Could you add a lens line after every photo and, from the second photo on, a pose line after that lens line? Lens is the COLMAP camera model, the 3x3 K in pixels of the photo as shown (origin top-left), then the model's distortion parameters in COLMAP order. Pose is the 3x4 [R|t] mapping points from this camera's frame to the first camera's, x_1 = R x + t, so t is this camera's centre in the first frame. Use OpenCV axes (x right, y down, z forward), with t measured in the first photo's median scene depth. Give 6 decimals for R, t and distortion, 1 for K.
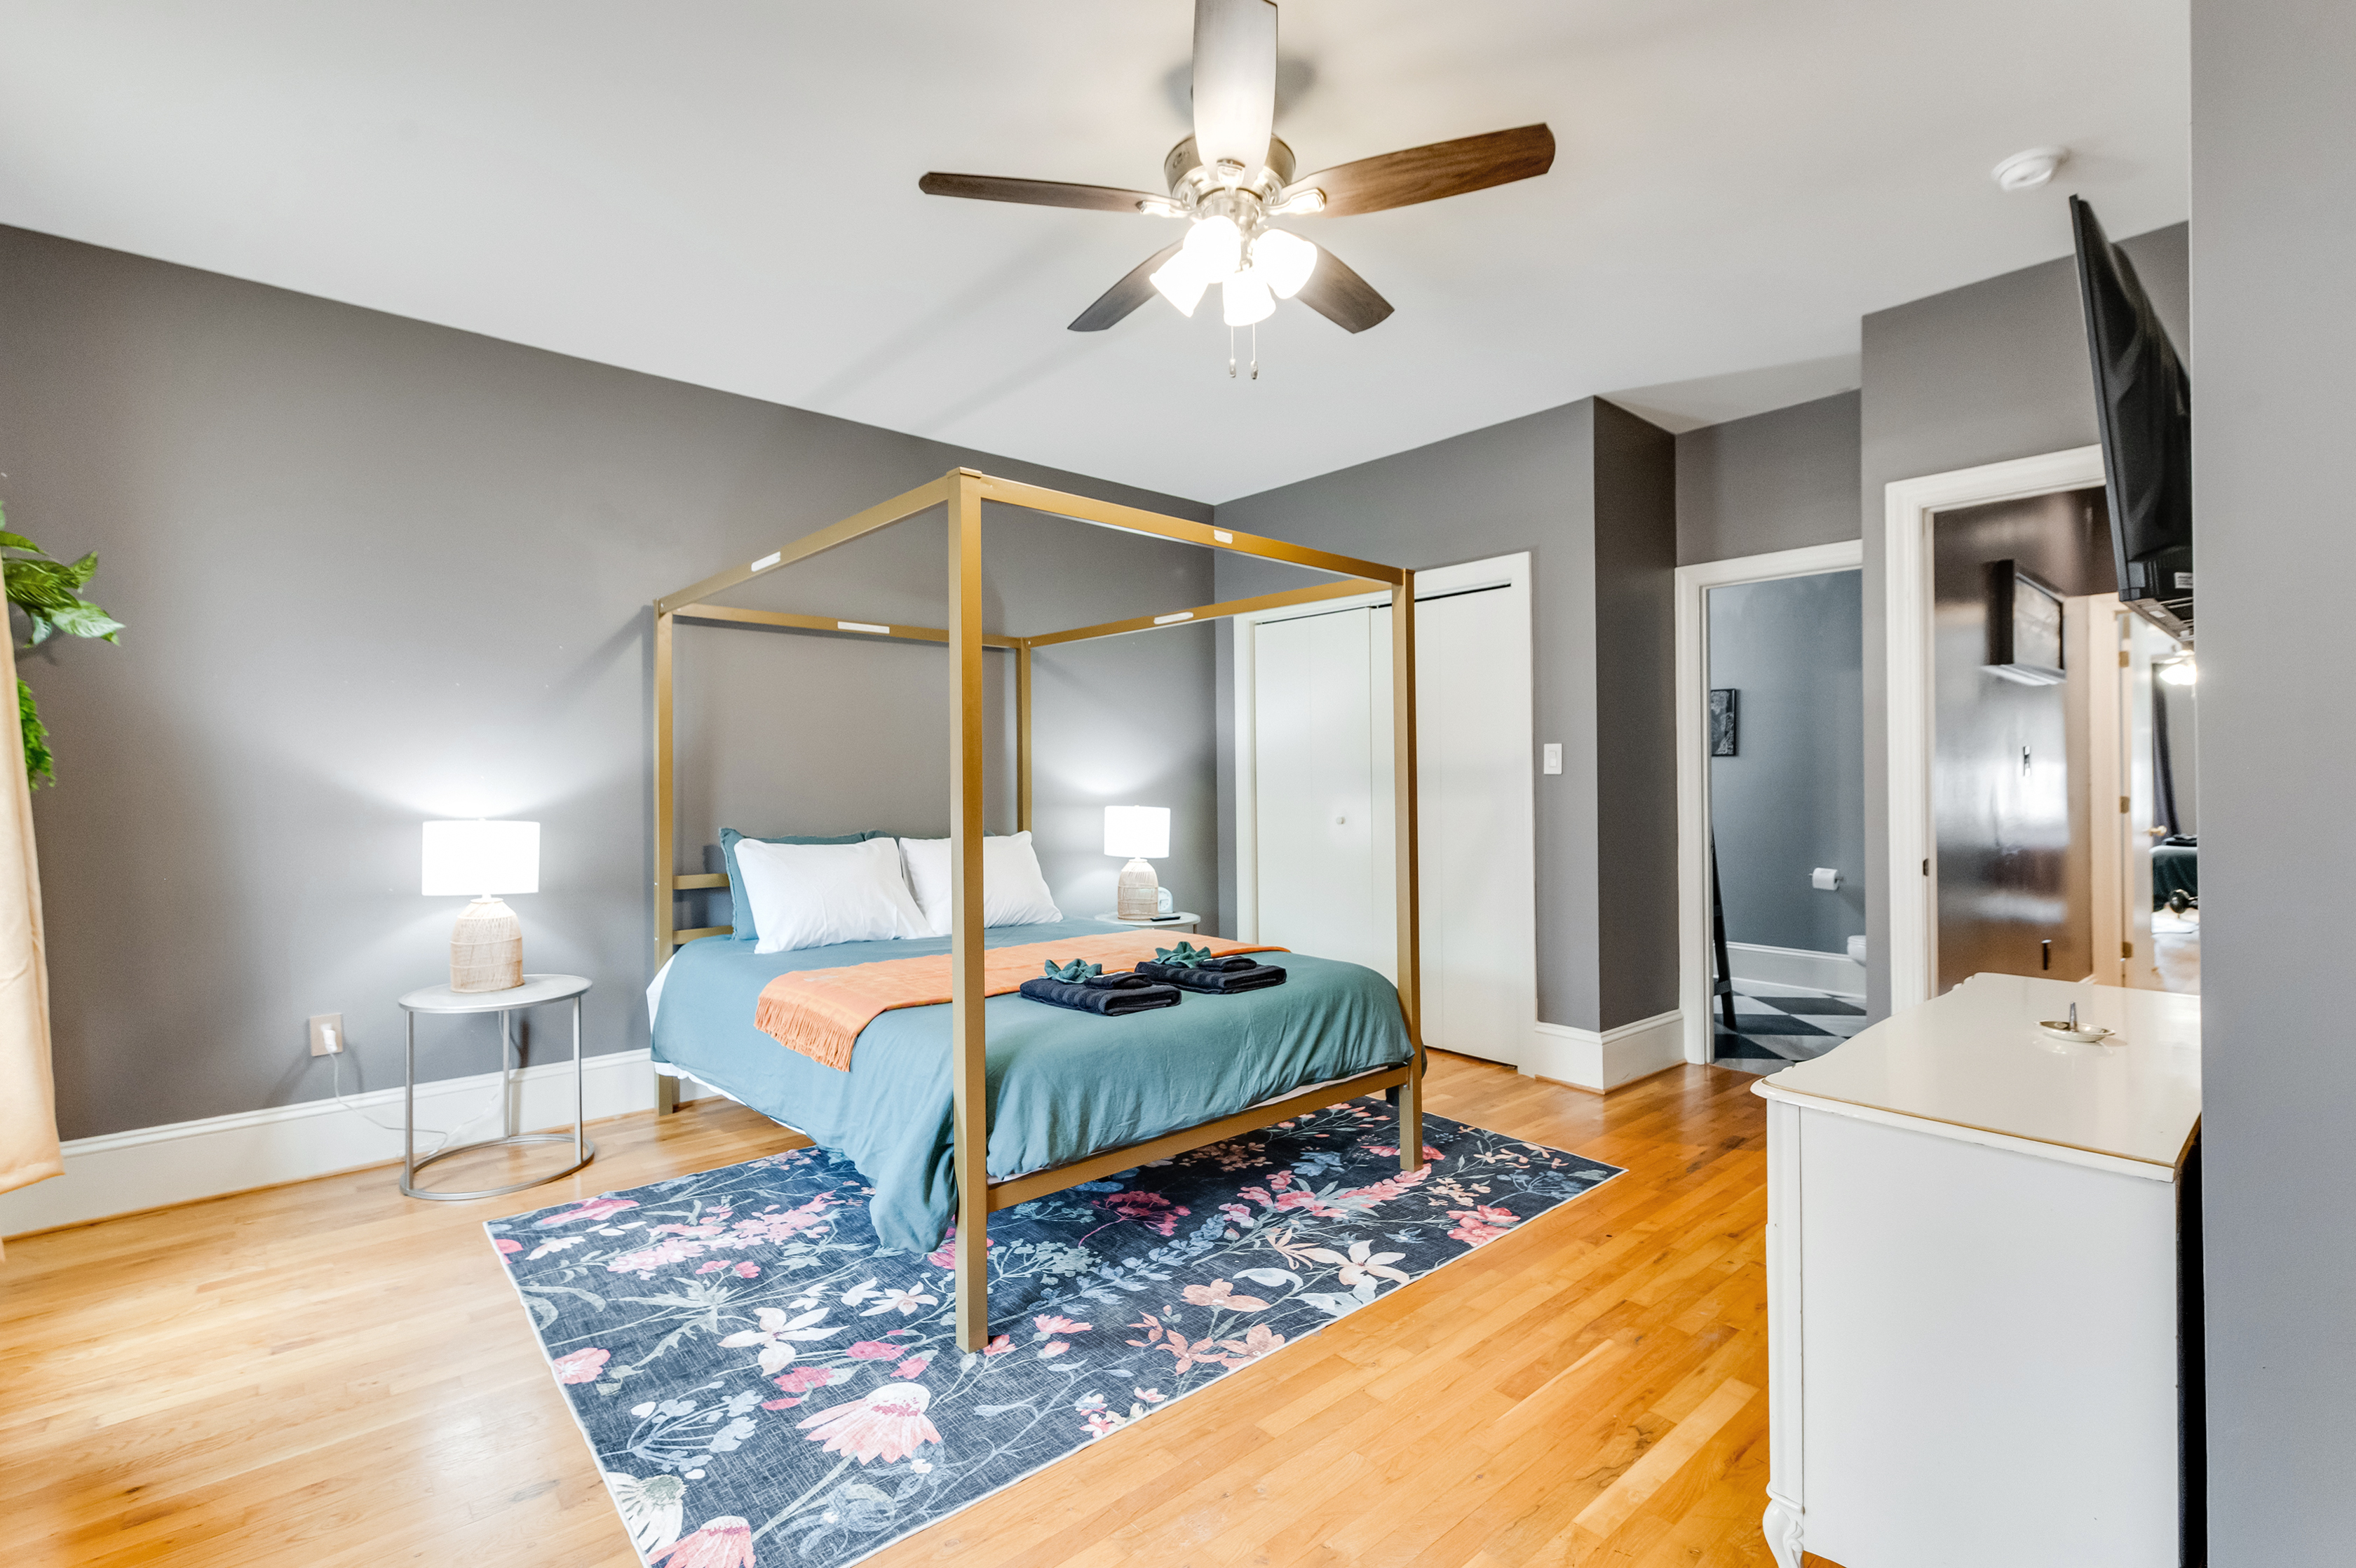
lens RADIAL K [[1070.2, 0, 1185.0], [0, 1070.2, 773.0], [0, 0, 1]] dist [0.001761, -0.000722]
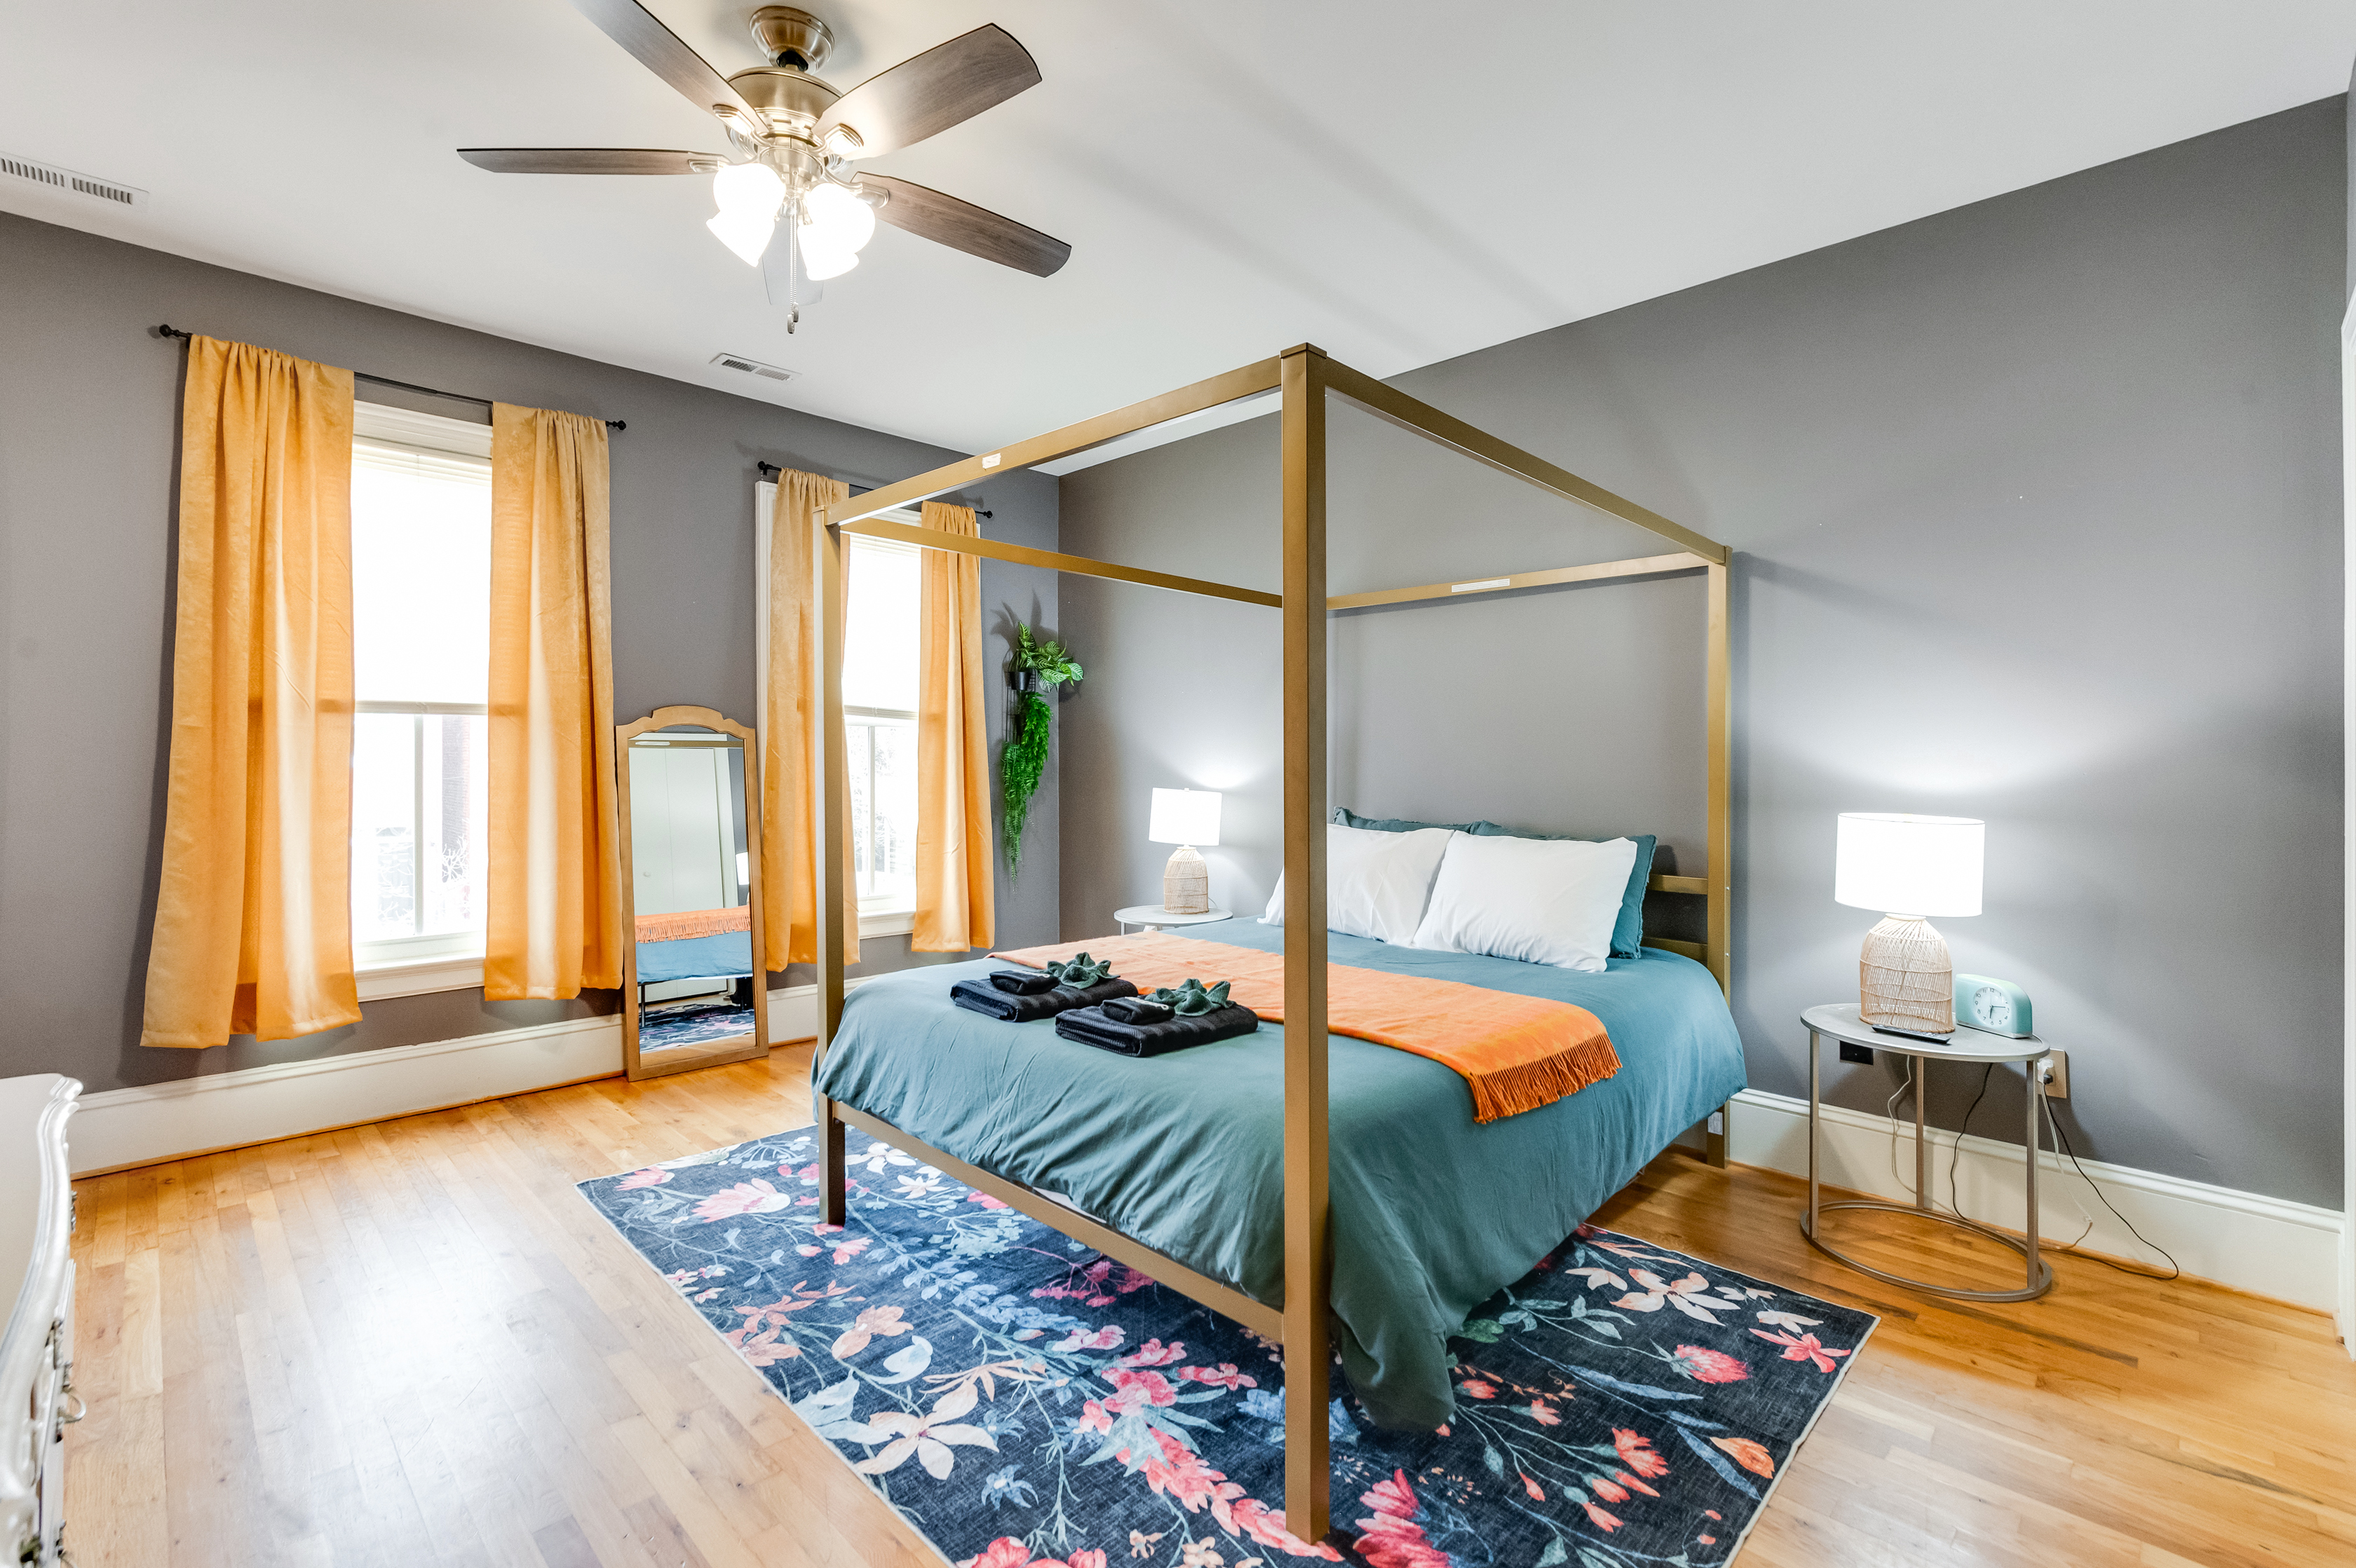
lens RADIAL K [[1070.2, 0, 1185.0], [0, 1070.2, 773.0], [0, 0, 1]] dist [0.001761, -0.000722]
pose [[0.048599, 0.004492, -0.998808, 0.870438], [-0.007739, 0.999962, 0.004120, 0.013298], [0.998788, 0.007530, 0.048632, 1.117747]]
